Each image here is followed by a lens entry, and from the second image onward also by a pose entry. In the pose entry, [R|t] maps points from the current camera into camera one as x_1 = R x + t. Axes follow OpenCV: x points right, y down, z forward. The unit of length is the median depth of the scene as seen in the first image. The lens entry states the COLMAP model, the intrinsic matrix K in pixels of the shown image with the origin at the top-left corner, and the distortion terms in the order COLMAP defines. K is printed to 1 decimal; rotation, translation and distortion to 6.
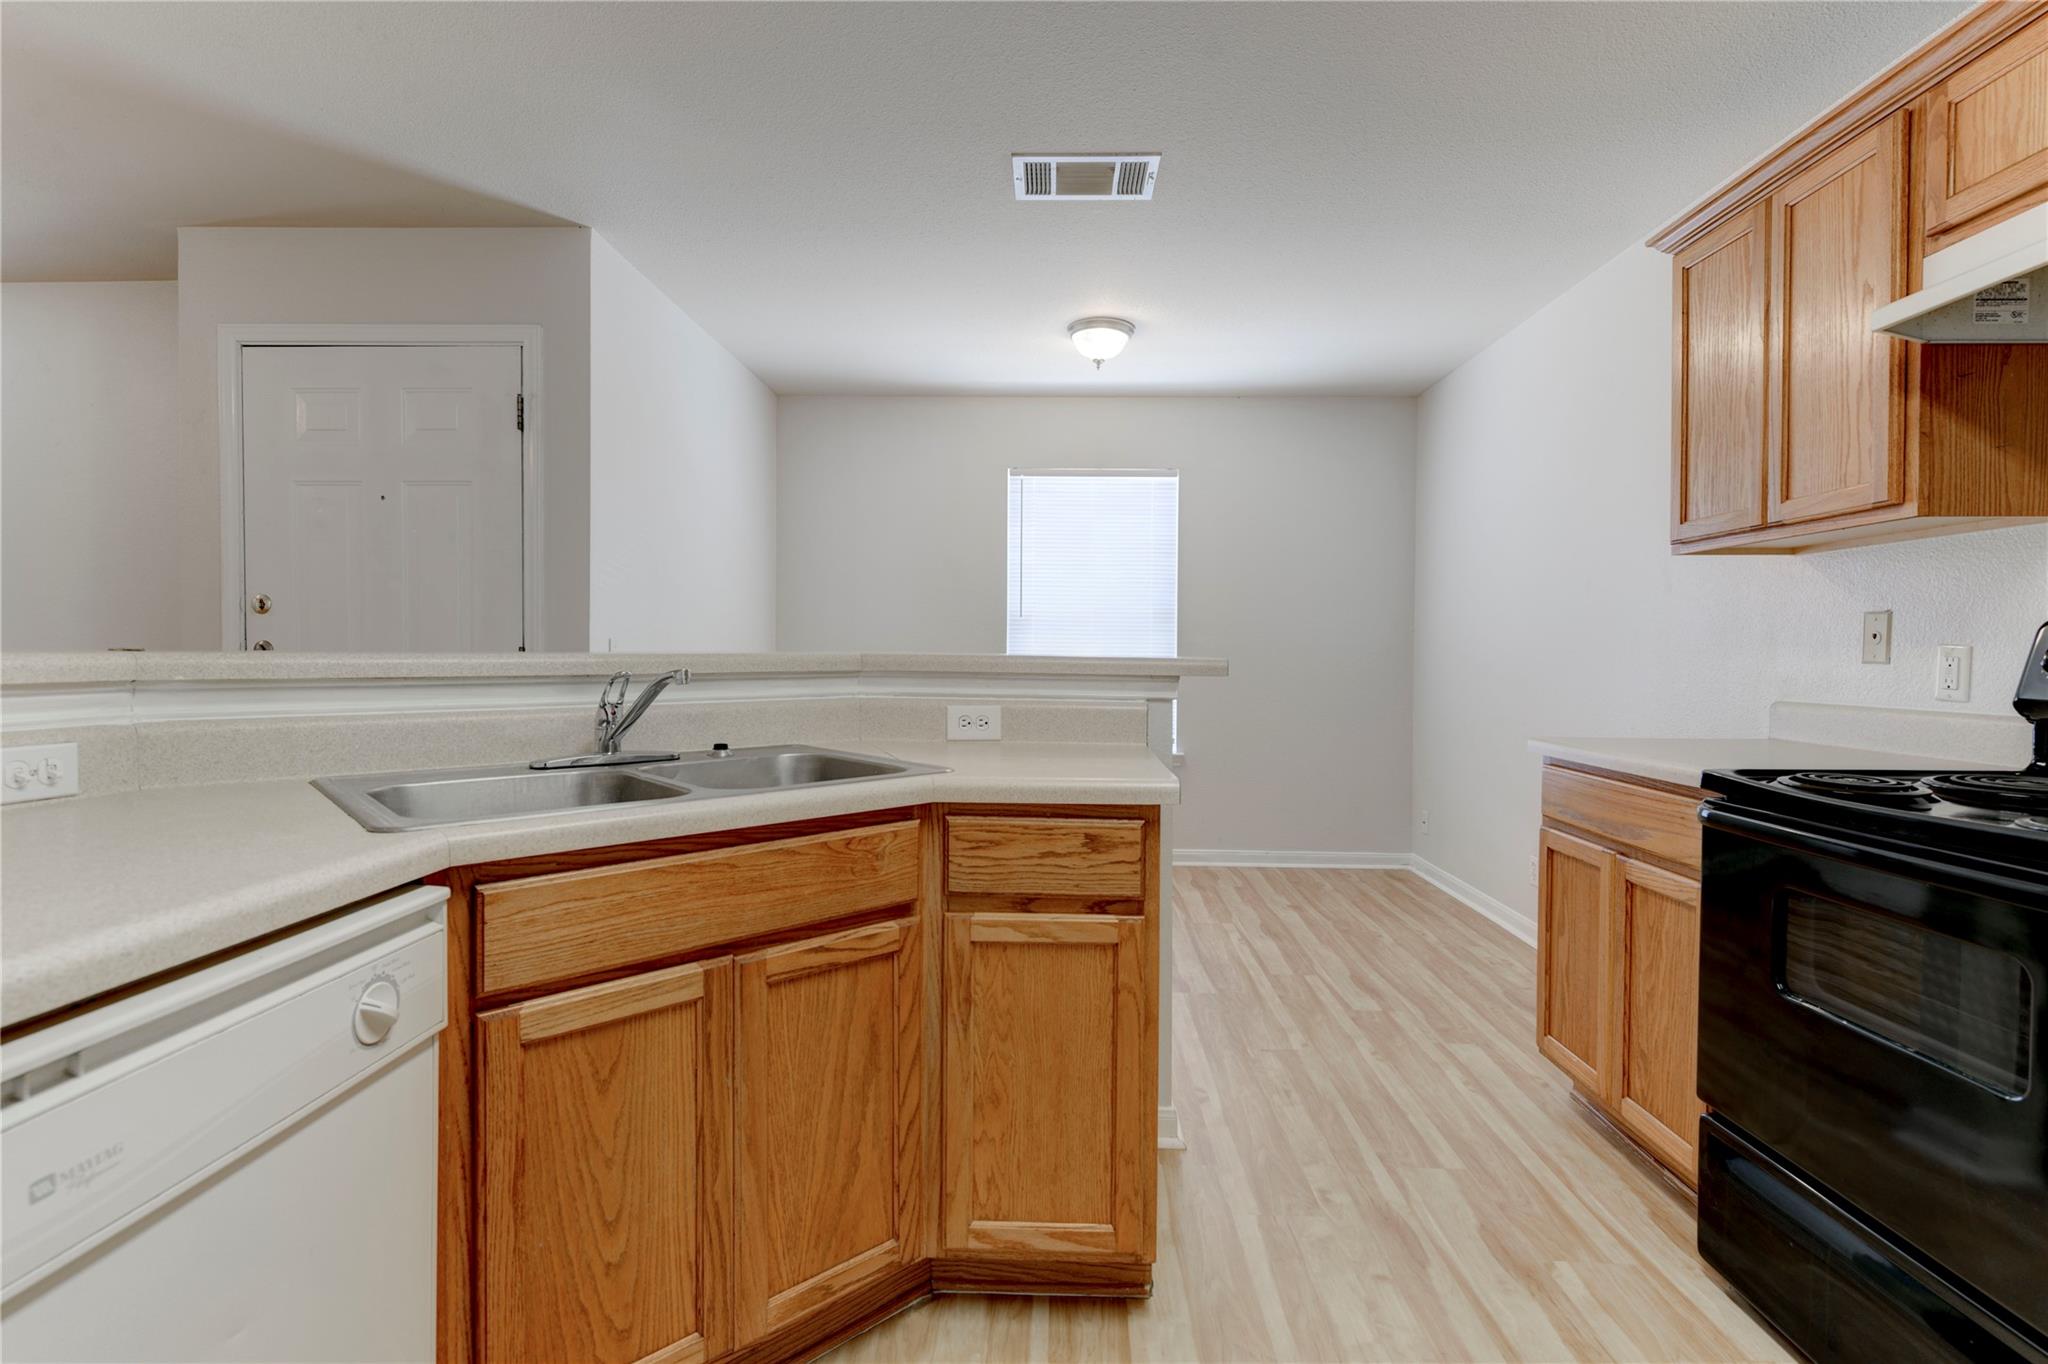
lens RADIAL K [[933.7, 0, 1036.0], [0, 933.7, 671.0], [0, 0, 1]] dist [0.013350, -0.006745]
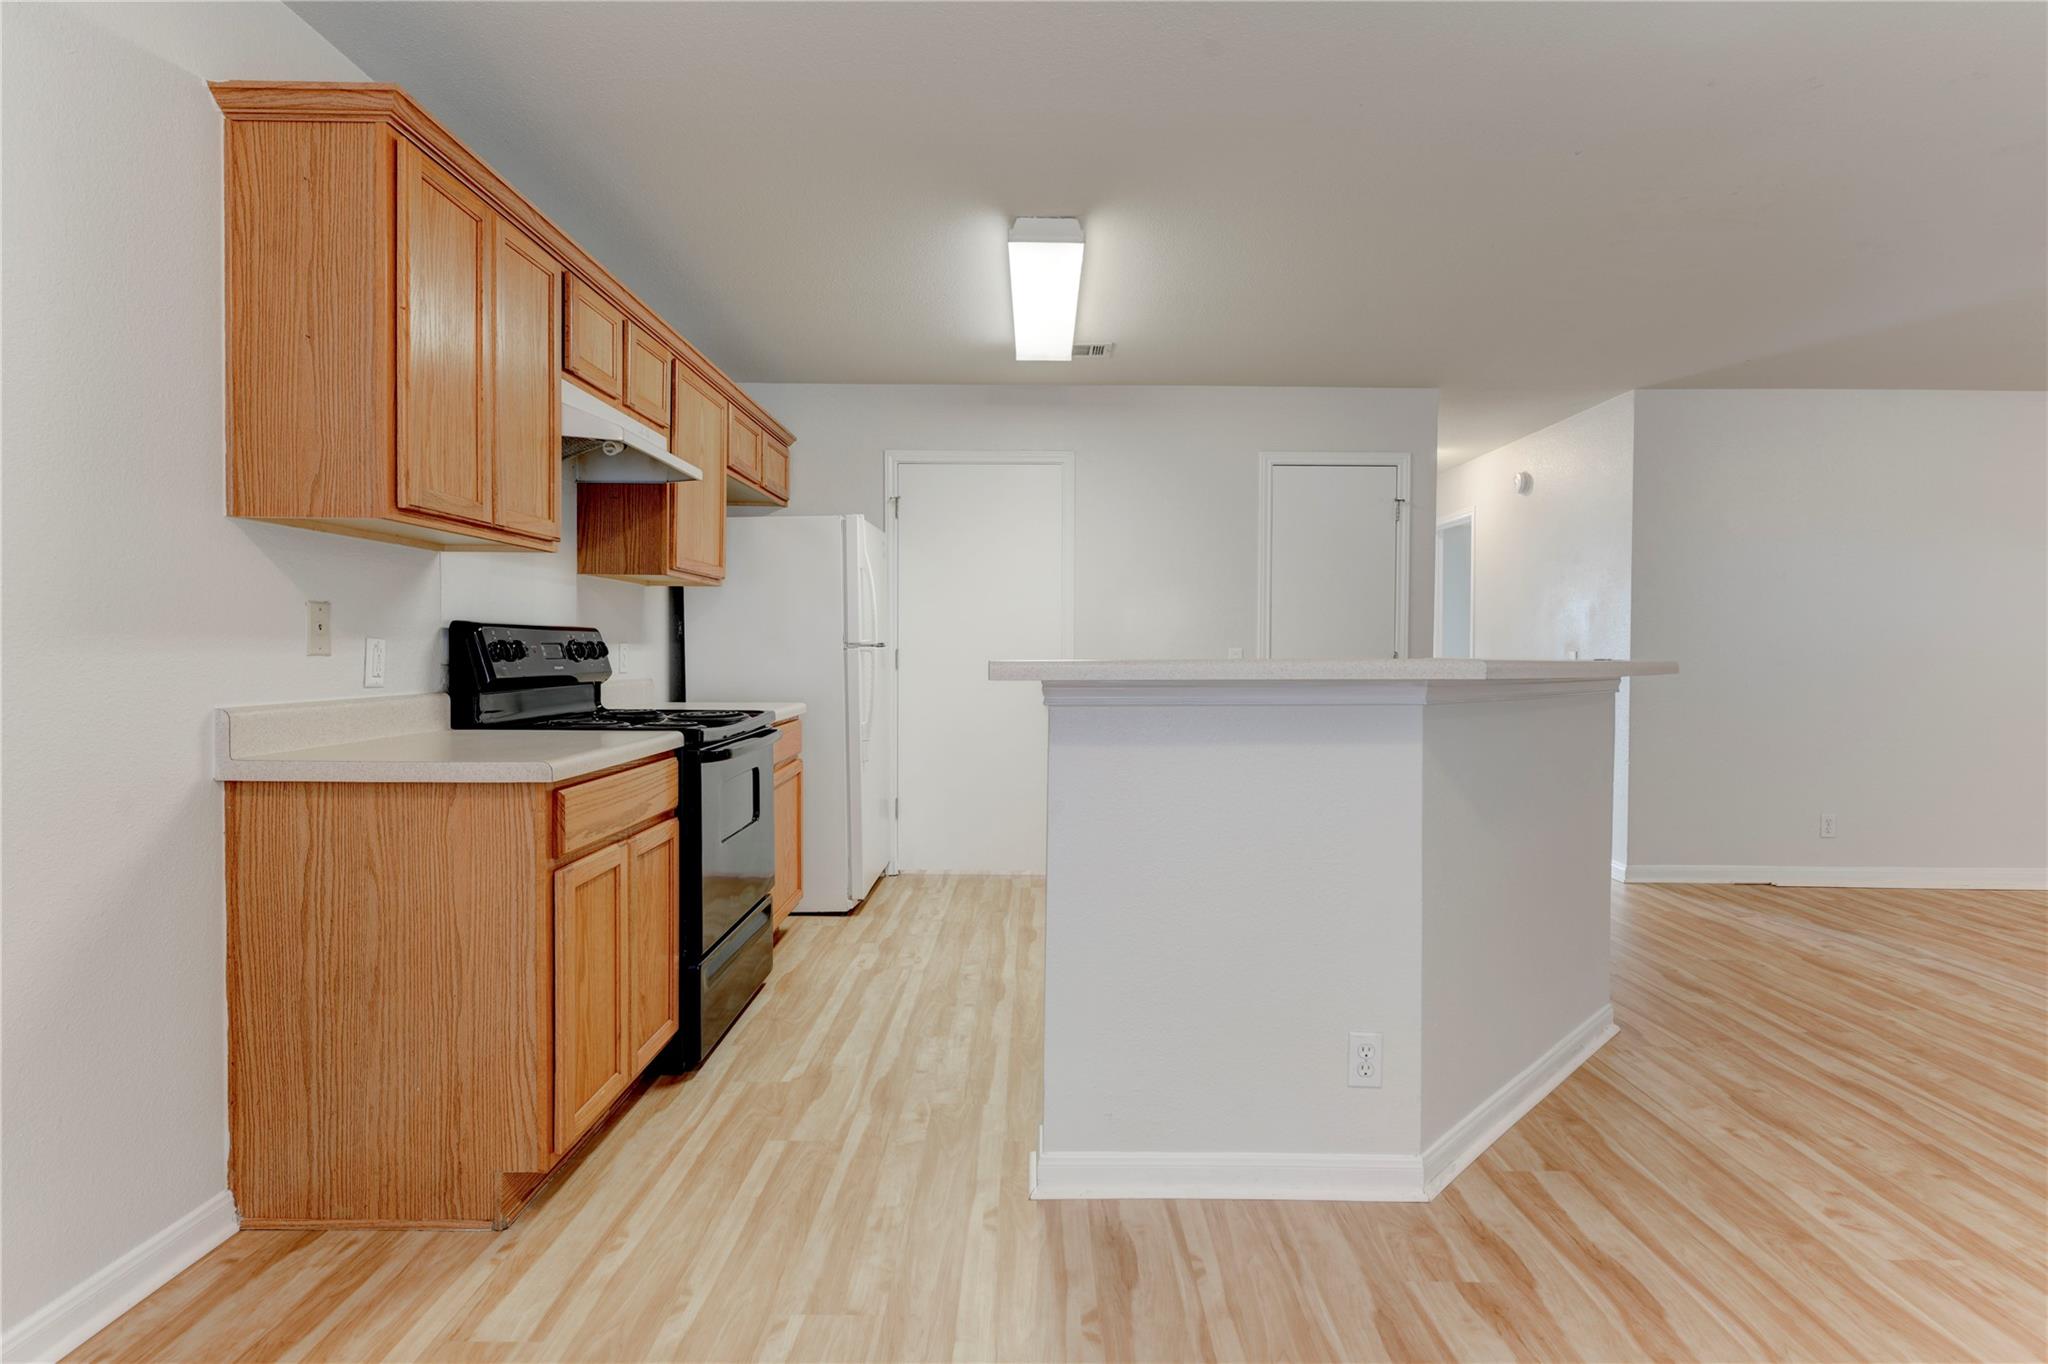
lens RADIAL K [[1012.6, 0, 1026.2], [0, 1012.6, 666.8], [0, 0, 1]] dist [0.006115, 0.000067]
pose [[-0.999702, -0.015167, -0.019125, 0.212567], [-0.015878, 0.999168, 0.037567, -0.051976], [0.018539, 0.037860, -0.999111, 2.273312]]
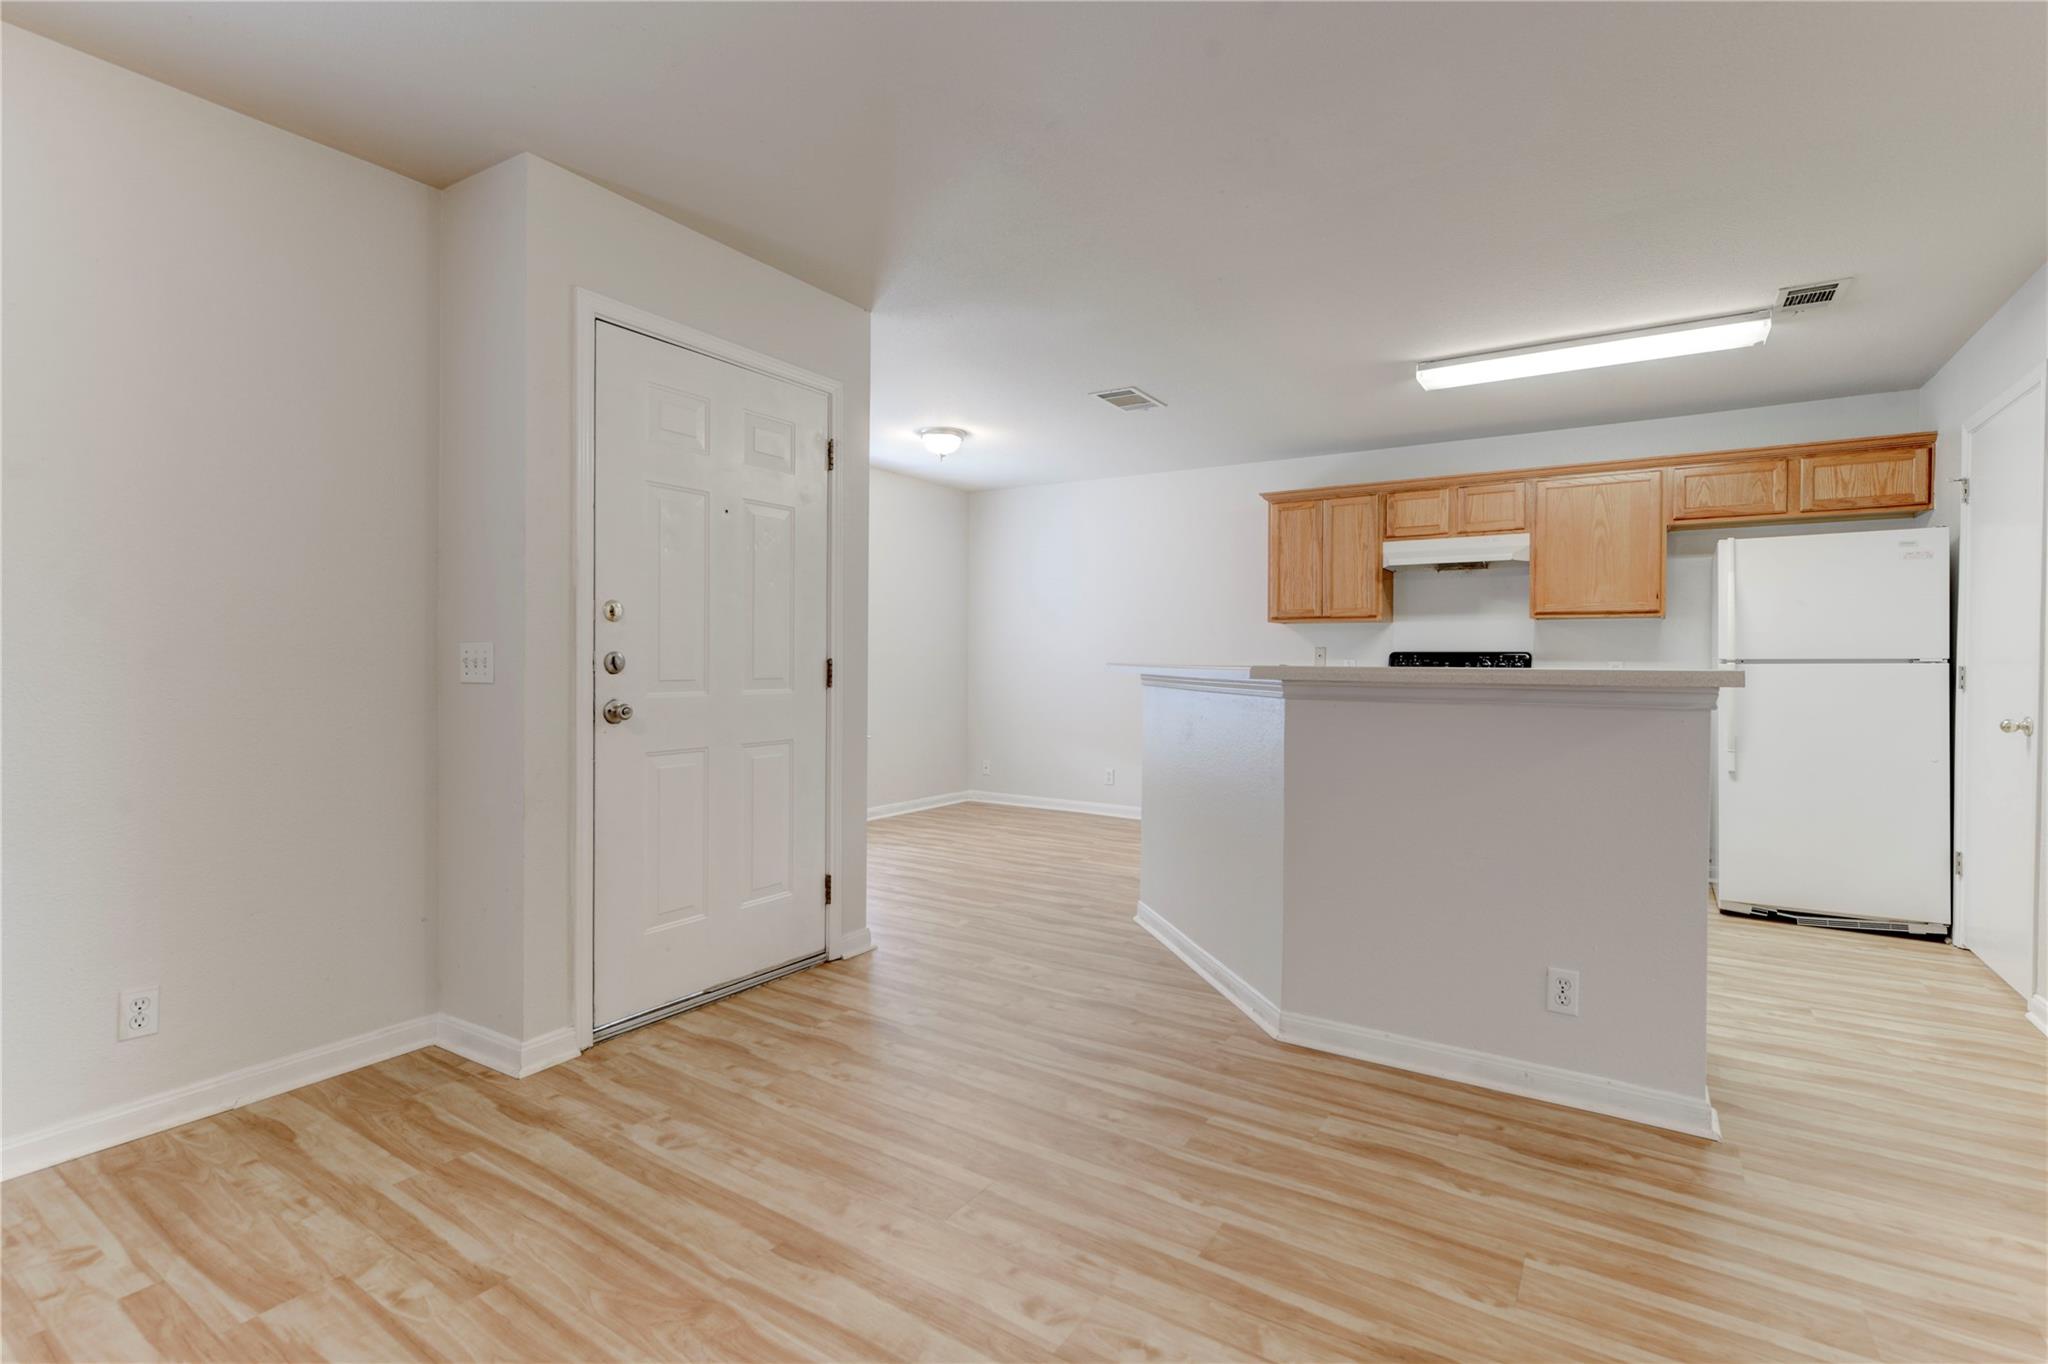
lens RADIAL K [[933.7, 0, 1047.5], [0, 933.7, 669.6], [0, 0, 1]] dist [0.013350, -0.006745]
pose [[0.510268, -0.010972, 0.859946, -2.156144], [0.012760, 0.999905, 0.005186, -0.022829], [-0.859921, 0.008327, 0.510359, 0.300293]]
